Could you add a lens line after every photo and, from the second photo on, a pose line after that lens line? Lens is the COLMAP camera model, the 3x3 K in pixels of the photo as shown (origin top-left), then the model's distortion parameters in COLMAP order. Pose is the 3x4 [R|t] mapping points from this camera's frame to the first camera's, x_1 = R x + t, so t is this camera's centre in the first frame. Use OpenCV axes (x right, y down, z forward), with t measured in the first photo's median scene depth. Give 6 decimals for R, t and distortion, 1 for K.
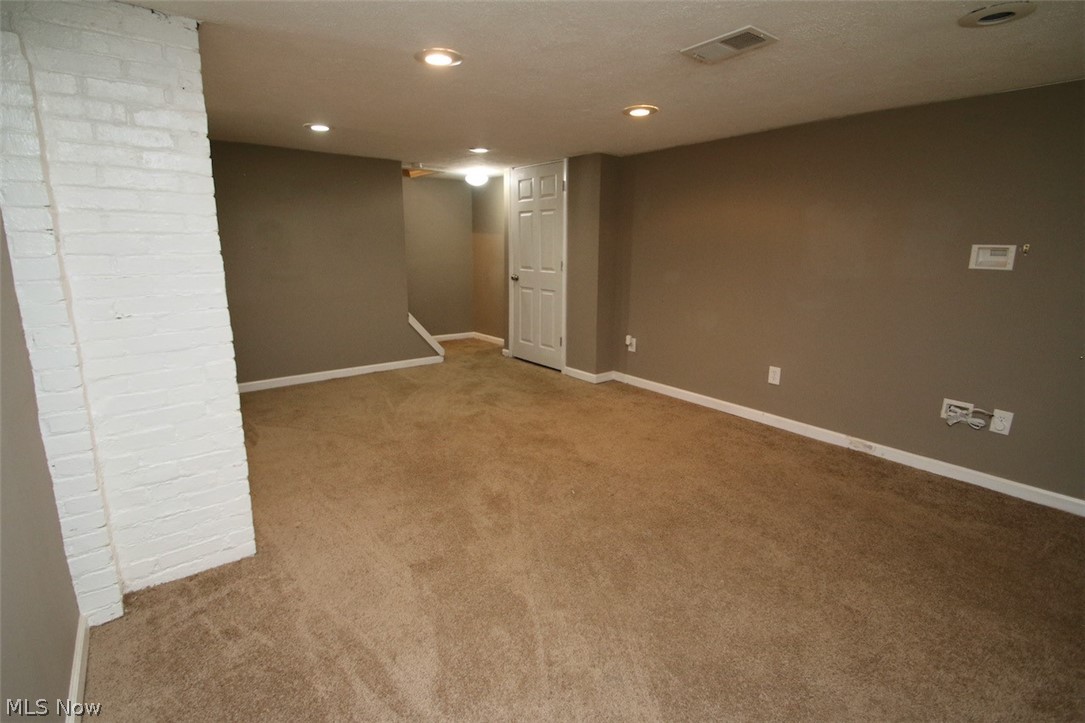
lens RADIAL K [[507.9, 0, 539.7], [0, 507.9, 344.3], [0, 0, 1]] dist [-0.002284, -0.000420]
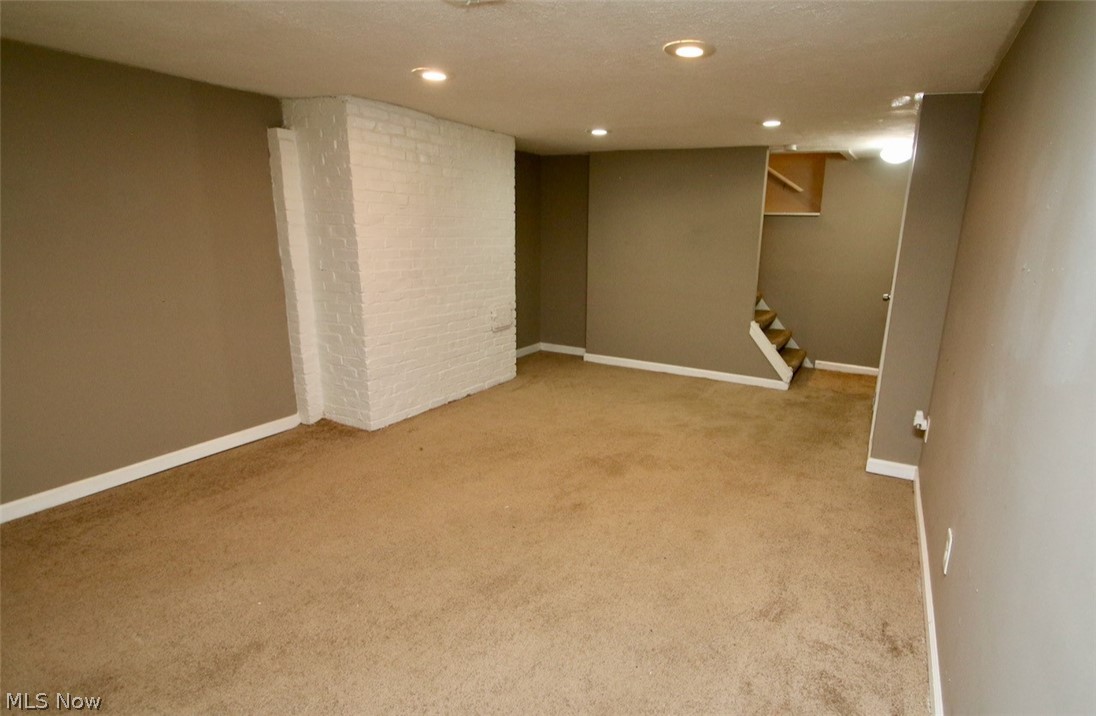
lens RADIAL K [[543.9, 0, 548.0], [0, 543.9, 358.0], [0, 0, 1]] dist [-0.002226, -0.000246]
pose [[0.393030, 0.207248, -0.895866, 0.582276], [-0.202617, 0.969842, 0.135470, -0.075116], [0.896925, 0.128274, 0.423169, 0.395162]]
